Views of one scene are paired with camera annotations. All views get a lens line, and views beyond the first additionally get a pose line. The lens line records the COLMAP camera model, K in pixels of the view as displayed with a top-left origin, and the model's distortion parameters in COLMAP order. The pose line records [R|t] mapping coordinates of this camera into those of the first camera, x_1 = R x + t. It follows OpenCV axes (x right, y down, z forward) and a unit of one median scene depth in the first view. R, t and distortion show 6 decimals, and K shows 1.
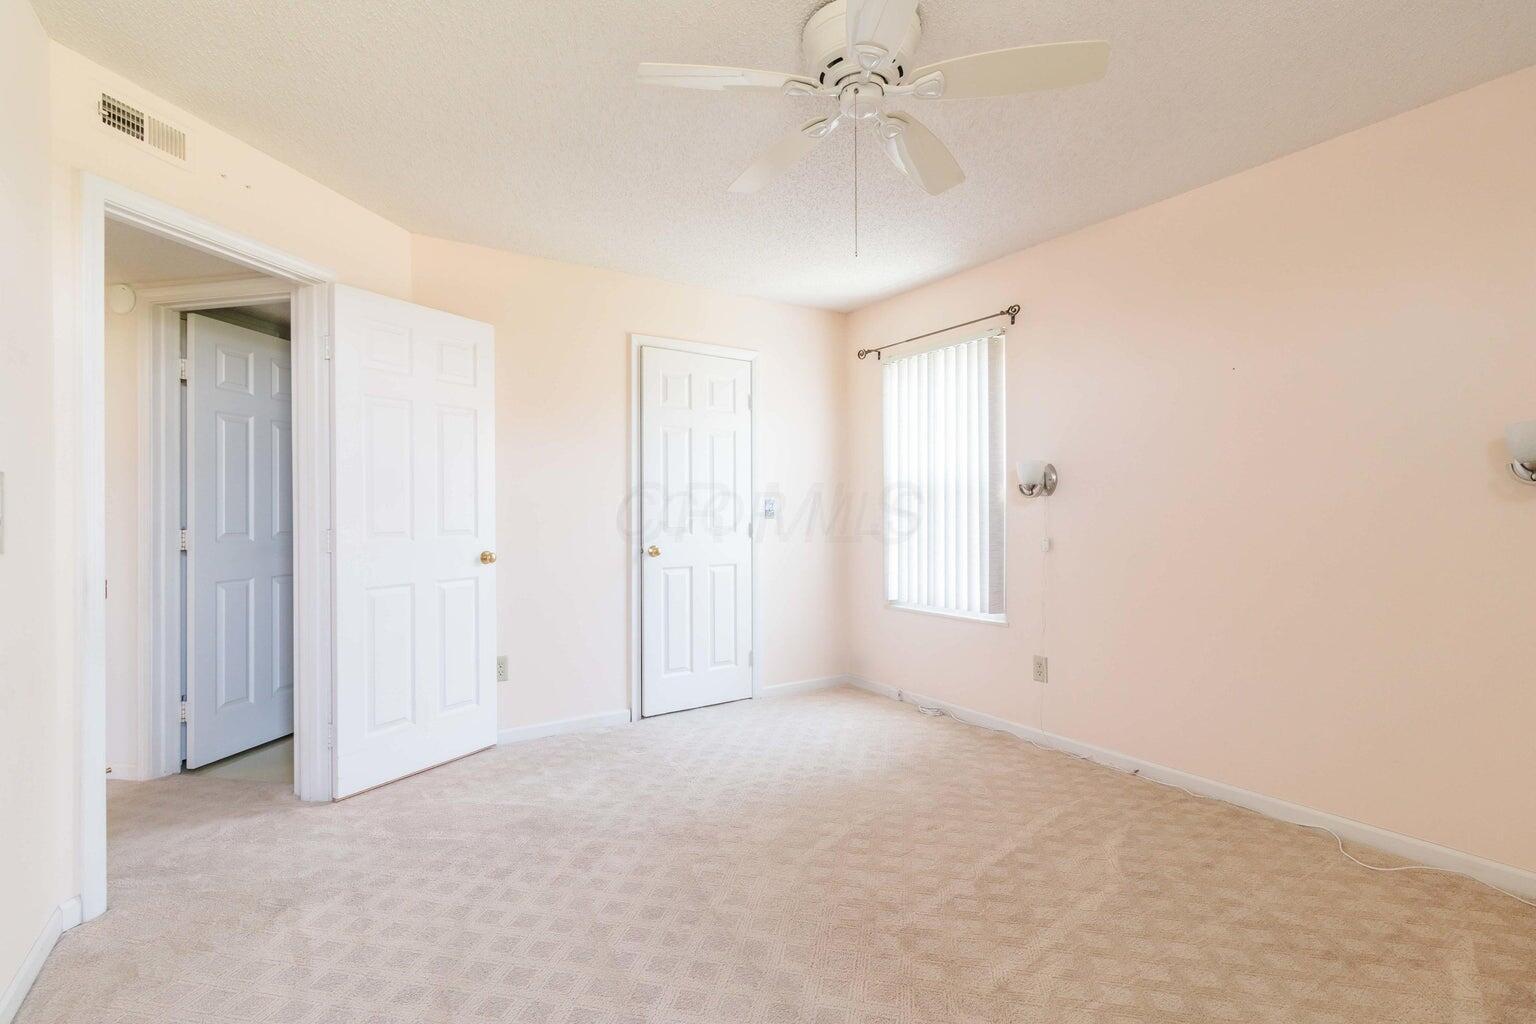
lens RADIAL K [[716.0, 0, 758.7], [0, 716.0, 510.9], [0, 0, 1]] dist [0.005272, 0.000481]
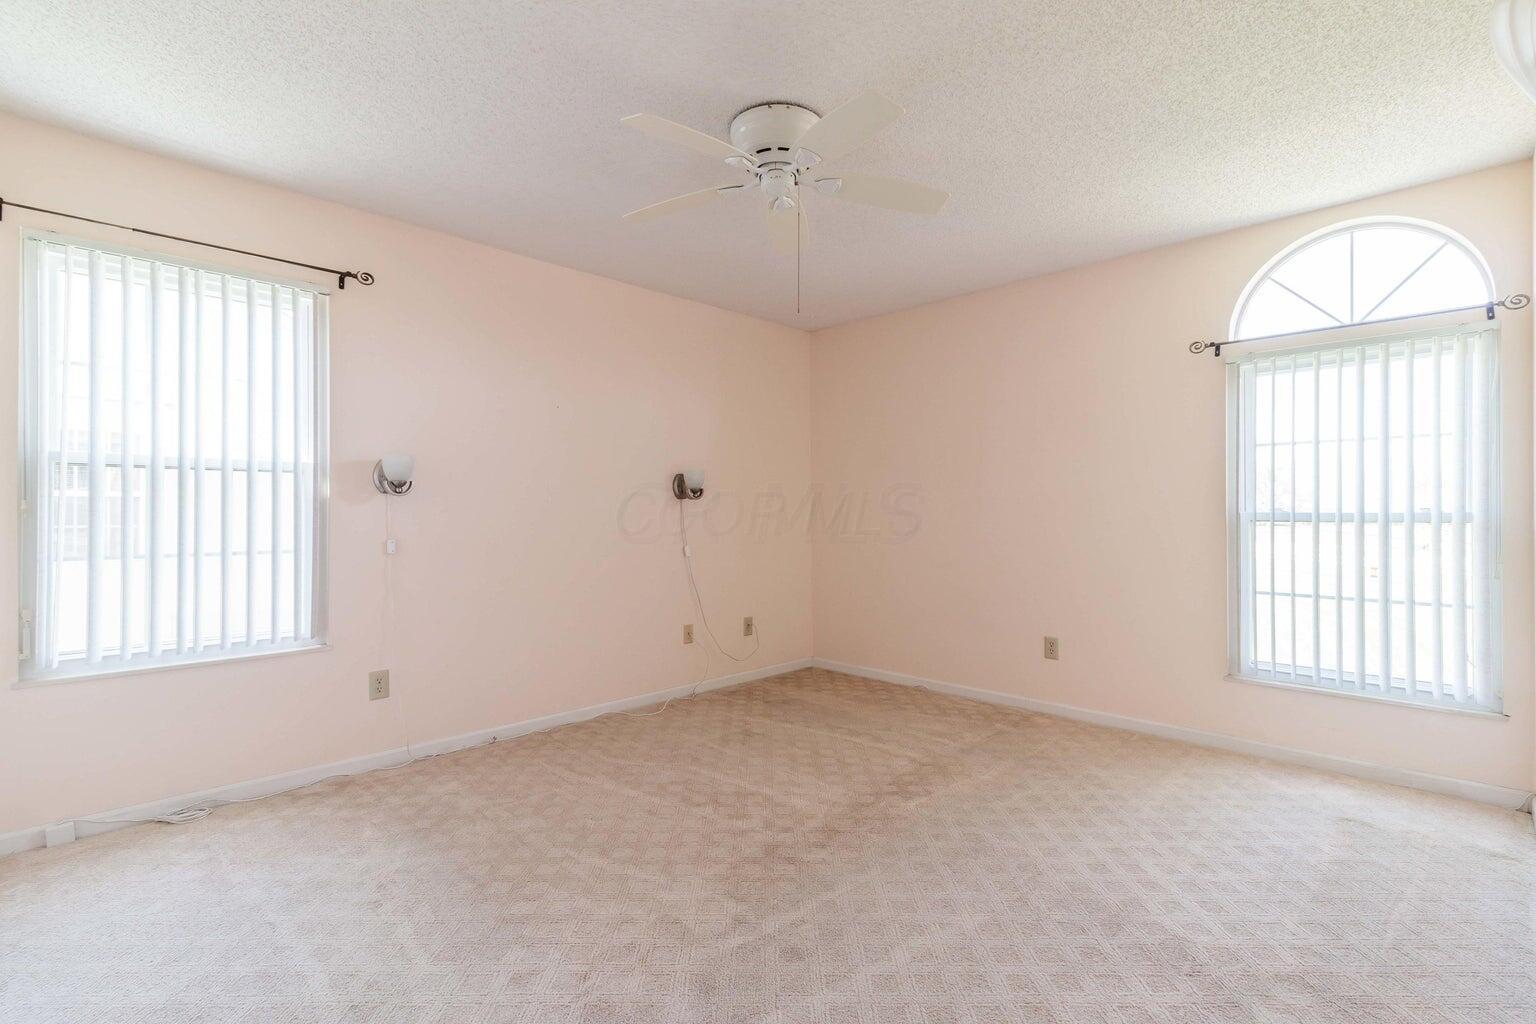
lens RADIAL K [[716.0, 0, 758.7], [0, 716.0, 510.9], [0, 0, 1]] dist [0.005272, 0.000481]
pose [[-0.204307, 0.004280, 0.978897, -0.626391], [0.001814, 0.999990, -0.003993, 0.005566], [-0.978905, 0.000960, -0.204313, 0.756329]]
